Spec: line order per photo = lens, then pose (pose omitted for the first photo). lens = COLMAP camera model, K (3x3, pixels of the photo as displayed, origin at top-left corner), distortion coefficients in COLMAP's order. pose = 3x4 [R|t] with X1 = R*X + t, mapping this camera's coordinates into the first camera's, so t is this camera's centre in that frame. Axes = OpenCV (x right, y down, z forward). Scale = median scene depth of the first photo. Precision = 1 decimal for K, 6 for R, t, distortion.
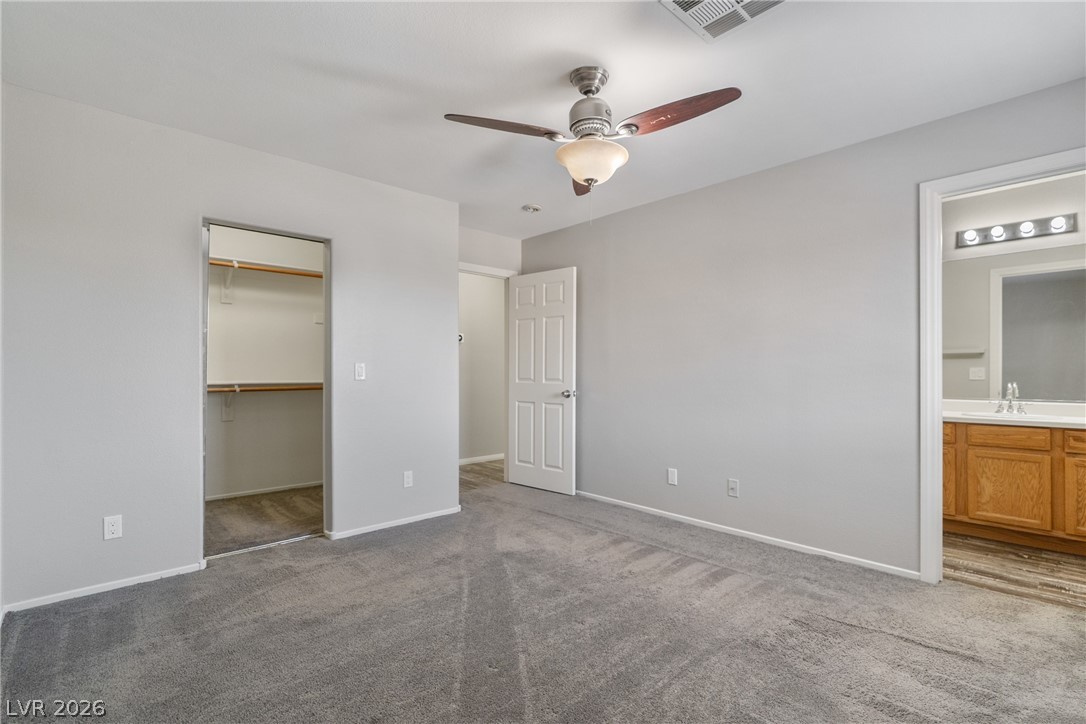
lens RADIAL K [[496.0, 0, 548.4], [0, 496.0, 363.6], [0, 0, 1]] dist [-0.005224, 0.000003]
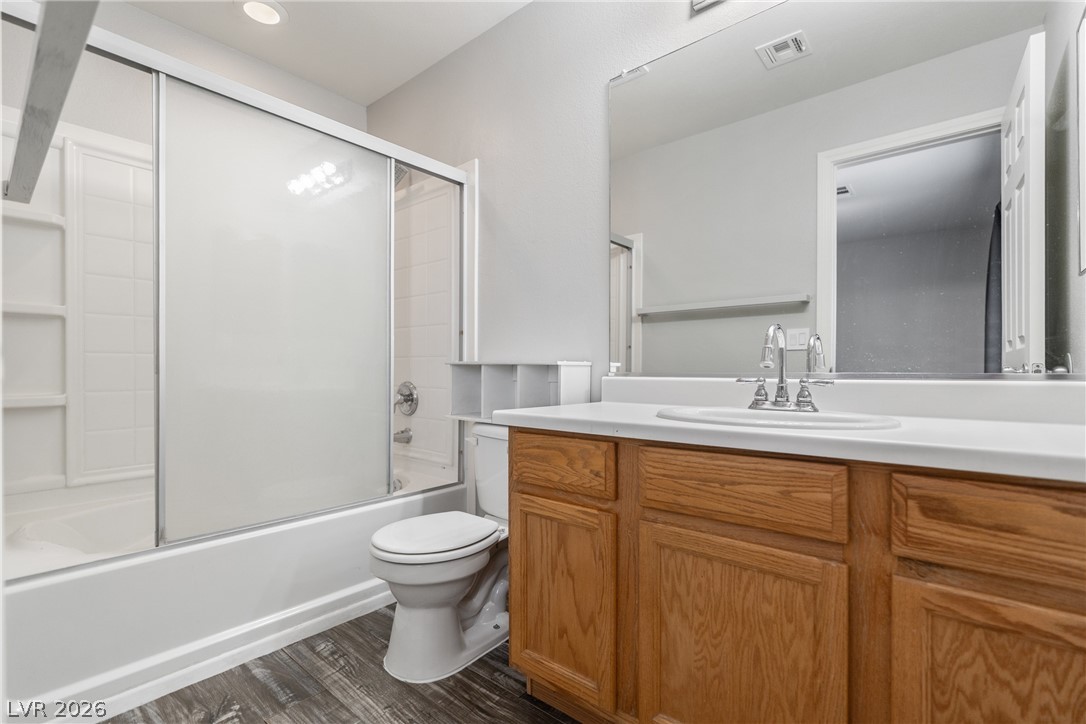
lens RADIAL K [[496.0, 0, 539.2], [0, 496.0, 369.0], [0, 0, 1]] dist [-0.005224, 0.000003]
pose [[0.994738, -0.000506, 0.102446, 0.787206], [-0.000759, 0.999924, 0.012302, 0.072624], [-0.102444, -0.012315, 0.994662, 0.716486]]
